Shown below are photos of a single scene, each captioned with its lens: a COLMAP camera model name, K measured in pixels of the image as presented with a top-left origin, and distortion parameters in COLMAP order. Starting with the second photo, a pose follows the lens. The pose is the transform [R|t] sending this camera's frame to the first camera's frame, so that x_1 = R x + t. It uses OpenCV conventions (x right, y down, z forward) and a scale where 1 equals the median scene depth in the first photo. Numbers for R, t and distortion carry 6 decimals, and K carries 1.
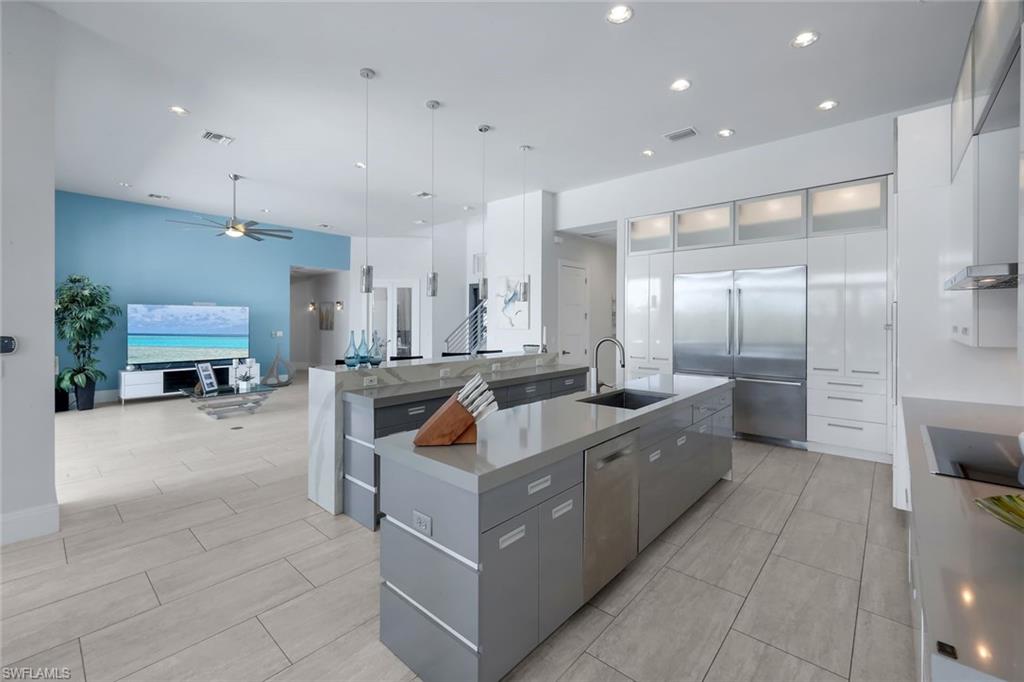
lens RADIAL K [[425.7, 0, 509.3], [0, 425.7, 322.5], [0, 0, 1]] dist [-0.000559, 0.000056]
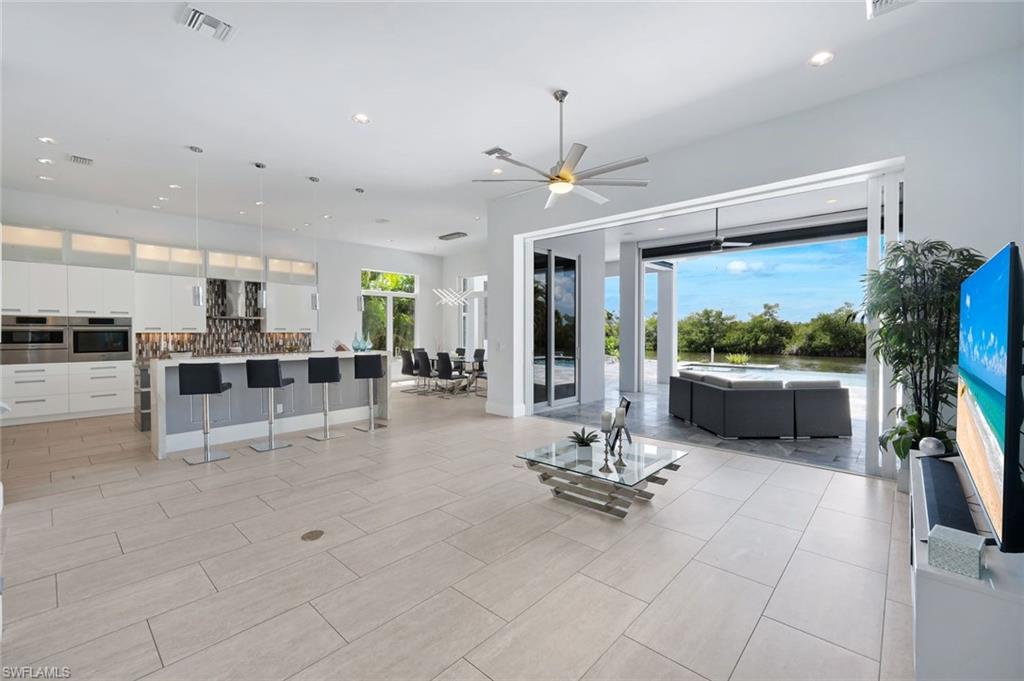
lens RADIAL K [[429.0, 0, 512.0], [0, 429.0, 340.5], [0, 0, 1]] dist [0.002065, 0.000018]
pose [[-0.999924, -0.004572, 0.011453, -0.673608], [-0.004241, 0.999577, 0.028779, 0.000381], [-0.011580, 0.028728, -0.999520, 1.902398]]
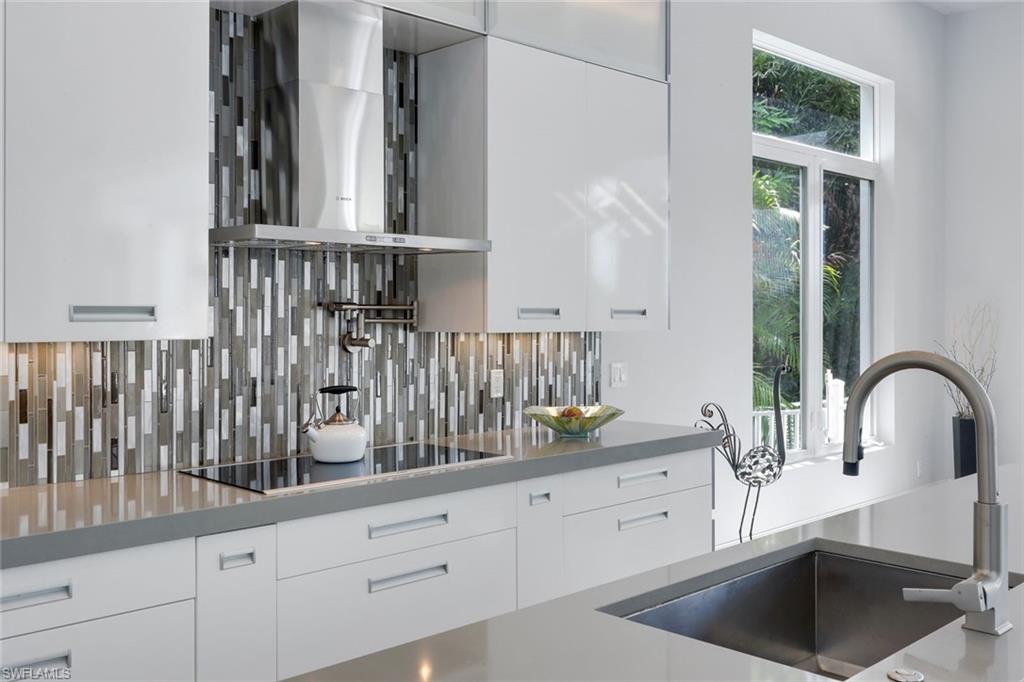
lens RADIAL K [[985.2, 0, 510.4], [0, 985.2, 316.5], [0, 0, 1]] dist [-0.000313, 0.001734]
pose [[-0.997641, -0.002038, 0.068617, 0.242509], [-0.001565, 0.999975, 0.006952, 0.005941], [-0.068629, 0.006828, -0.997619, 0.880980]]
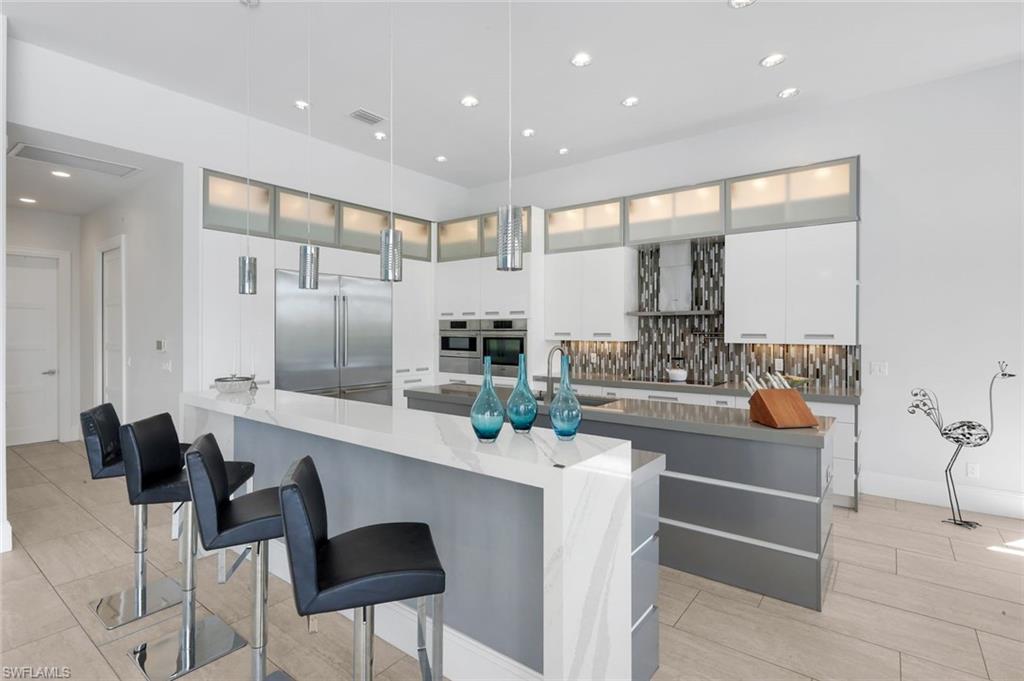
lens RADIAL K [[498.1, 0, 509.4], [0, 498.1, 331.3], [0, 0, 1]] dist [-0.000521, -0.000211]
pose [[-0.070975, -0.006543, 0.997457, -0.569495], [0.003006, 0.999973, 0.006774, -0.006904], [-0.997474, 0.003479, -0.070954, 0.692811]]
